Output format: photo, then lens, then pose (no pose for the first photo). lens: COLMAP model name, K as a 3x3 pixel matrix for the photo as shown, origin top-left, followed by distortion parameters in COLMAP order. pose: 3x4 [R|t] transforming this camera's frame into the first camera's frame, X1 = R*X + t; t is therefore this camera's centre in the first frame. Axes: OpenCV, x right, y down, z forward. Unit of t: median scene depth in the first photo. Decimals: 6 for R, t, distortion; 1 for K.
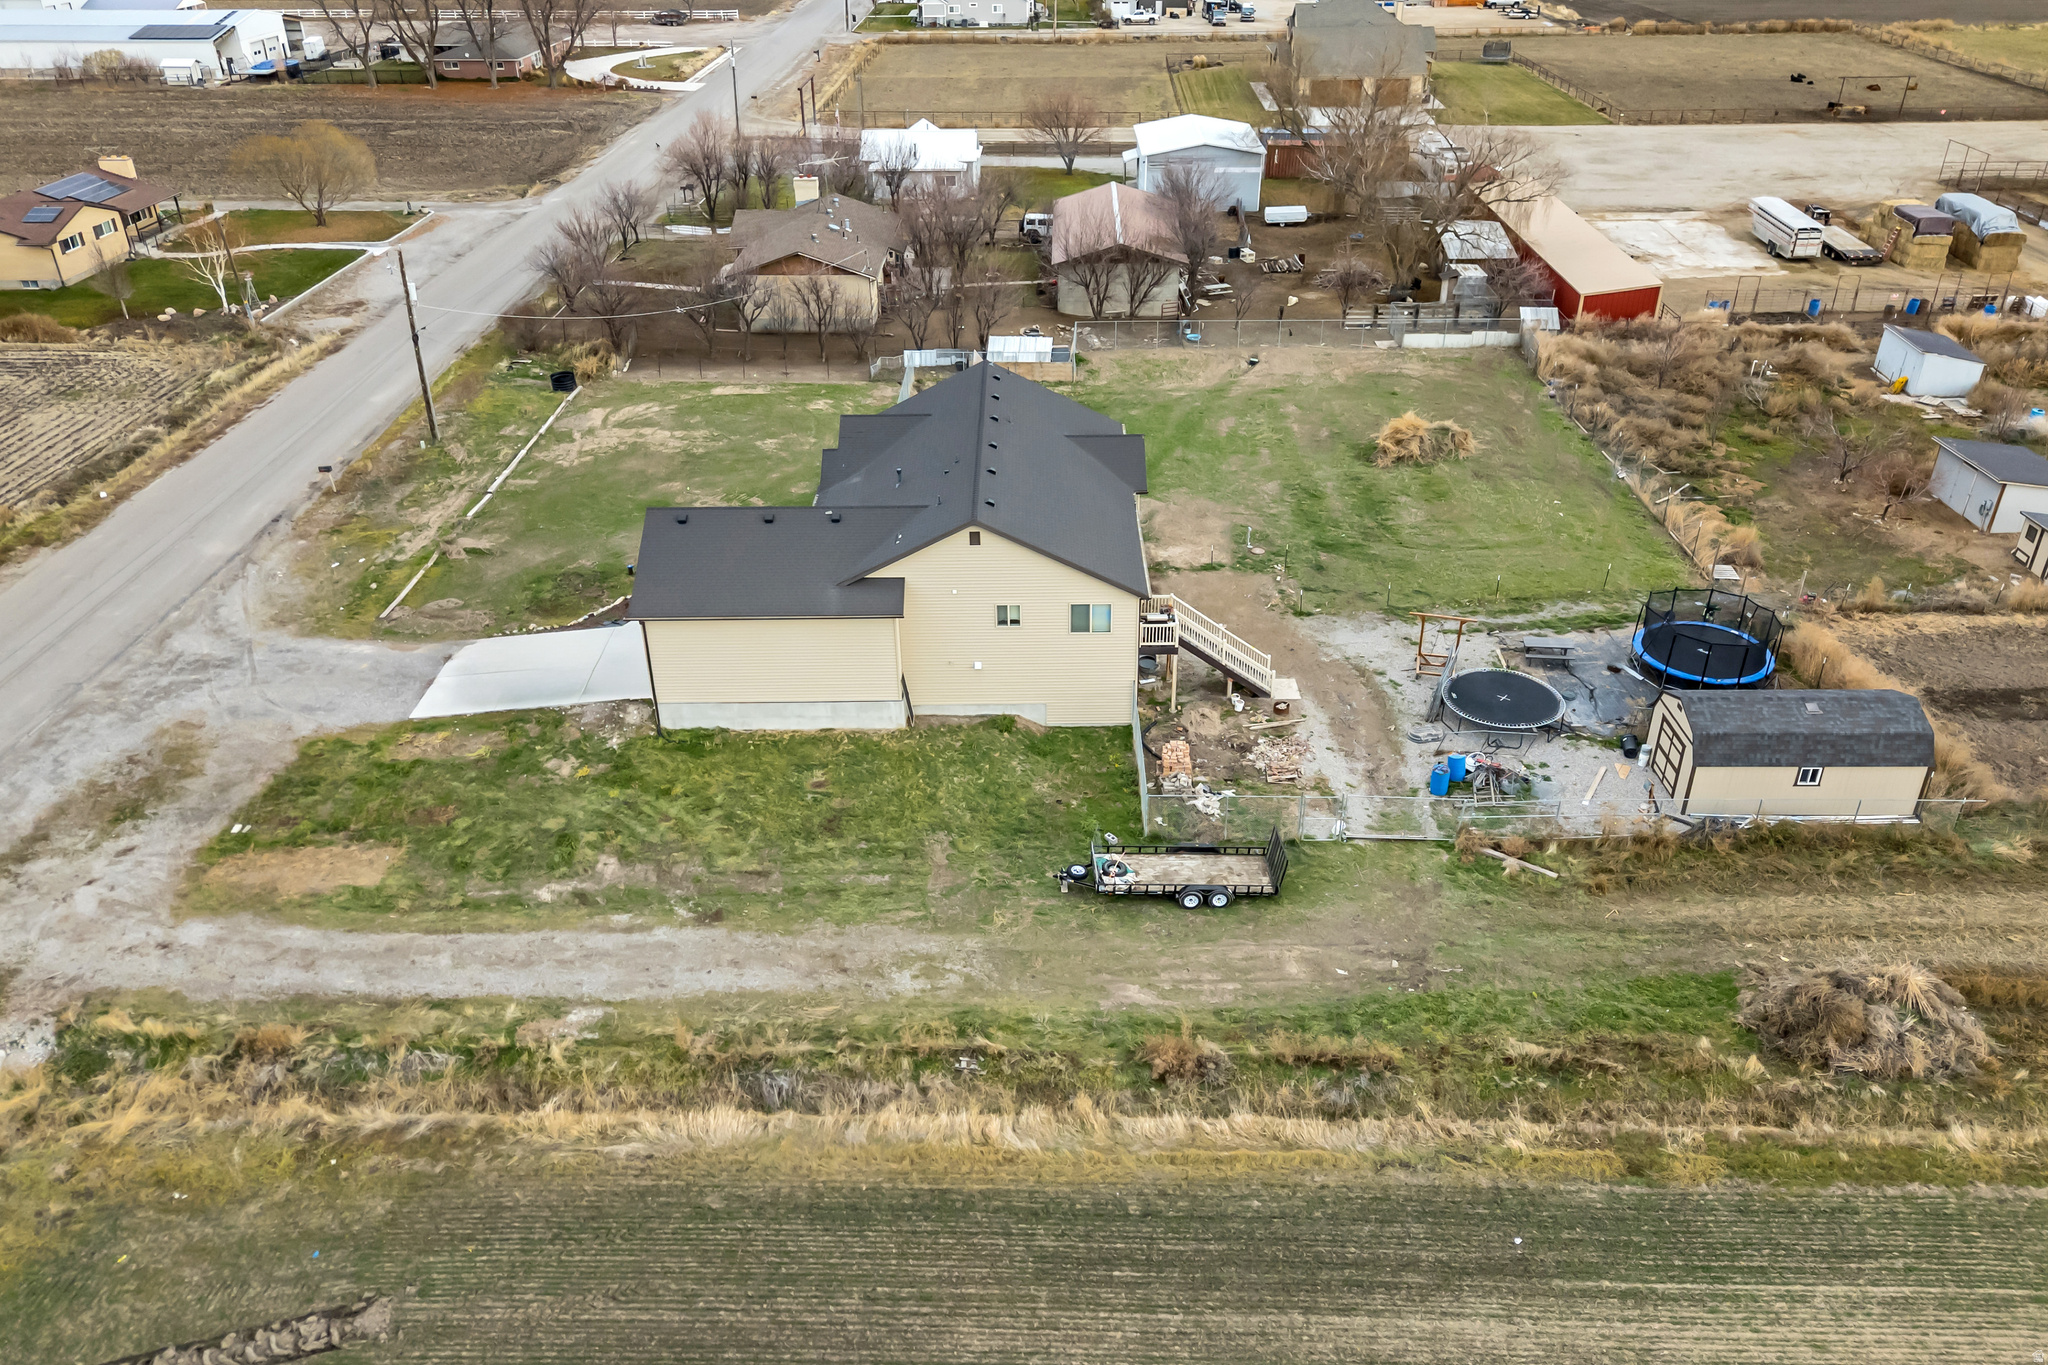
lens RADIAL K [[1505.9, 0, 1027.3], [0, 1505.9, 682.9], [0, 0, 1]] dist [0.081527, -0.076429]
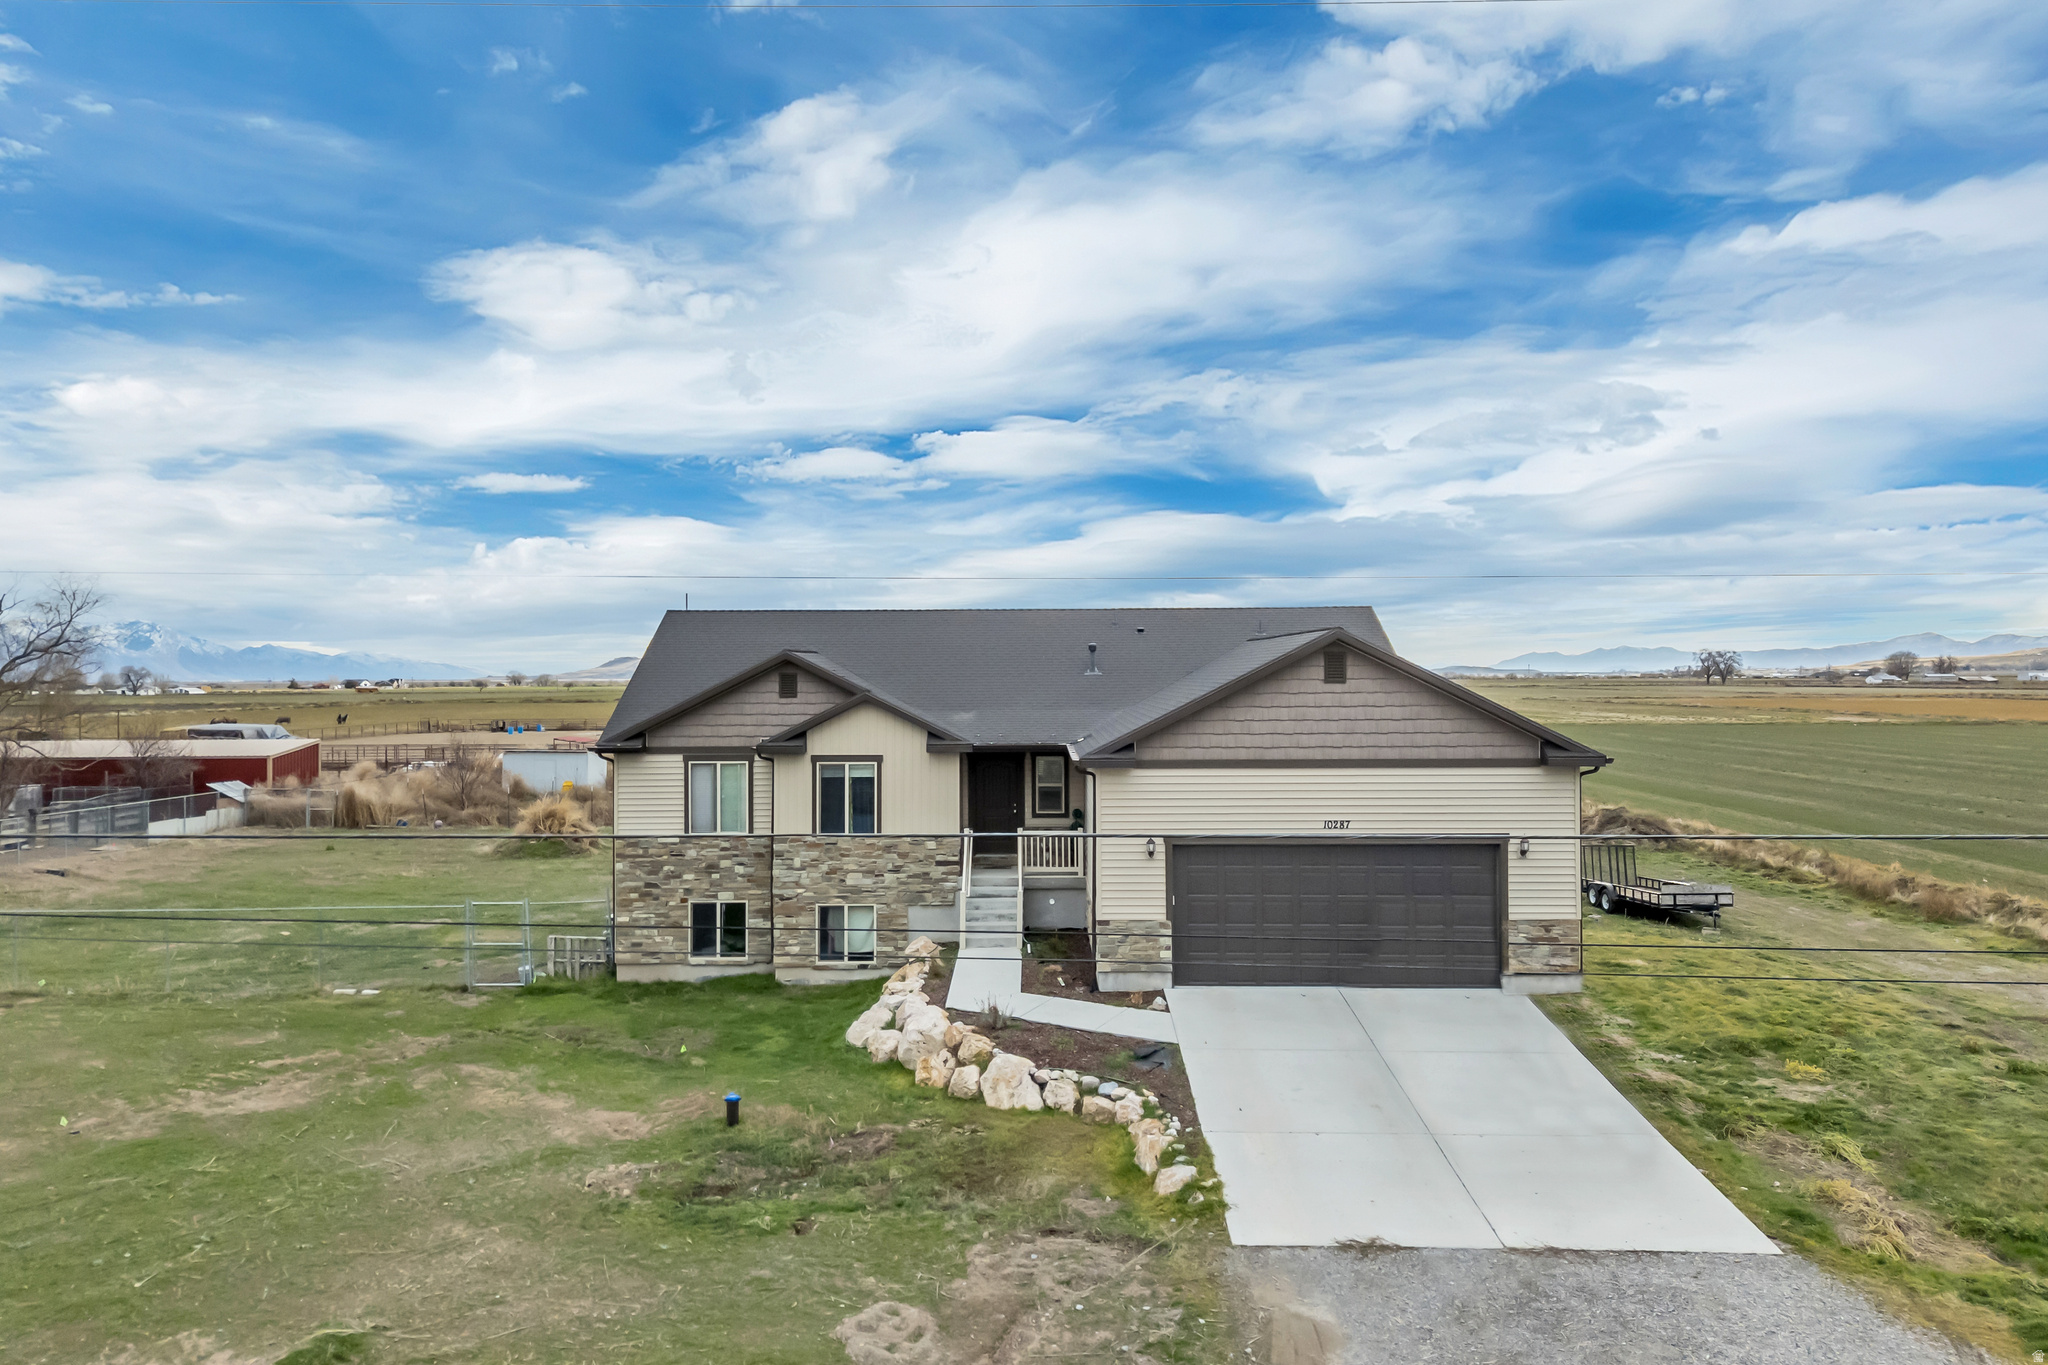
lens RADIAL K [[1505.9, 0, 1027.3], [0, 1505.9, 682.9], [0, 0, 1]] dist [0.081527, -0.076429]
pose [[0.006005, 0.005530, 0.999967, -0.625593], [0.501933, 0.864871, -0.007797, -0.127036], [-0.864886, 0.501963, 0.002418, 0.953295]]
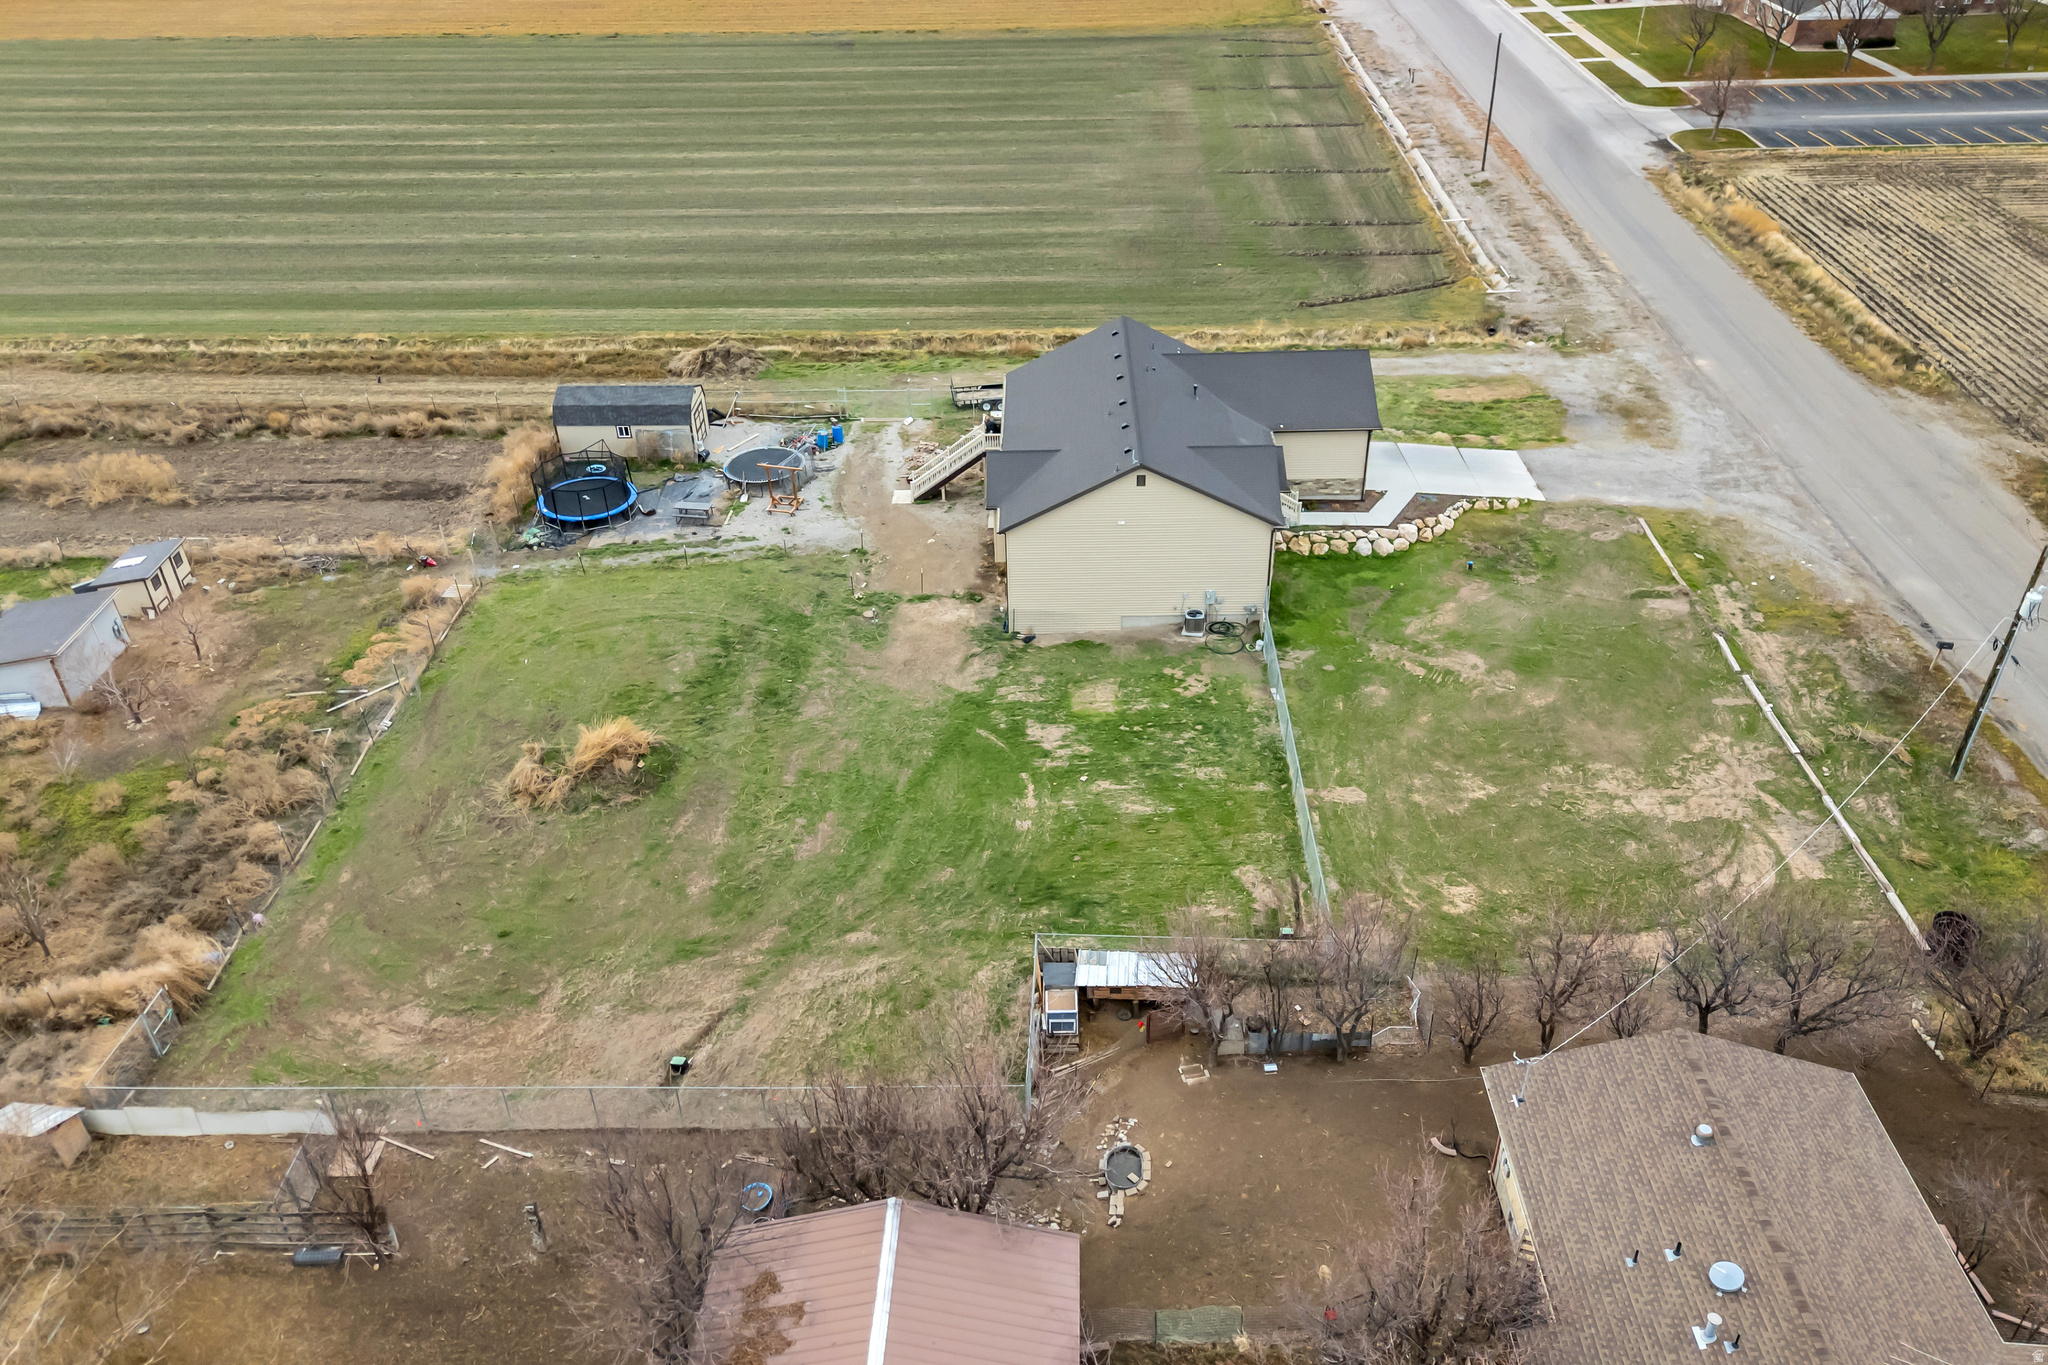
lens RADIAL K [[1505.9, 0, 1027.3], [0, 1505.9, 682.9], [0, 0, 1]] dist [0.081527, -0.076429]
pose [[-0.999428, 0.023322, 0.024485, 0.025794], [0.032328, 0.446714, 0.894093, -1.060844], [0.009915, 0.894373, -0.447212, 1.641036]]
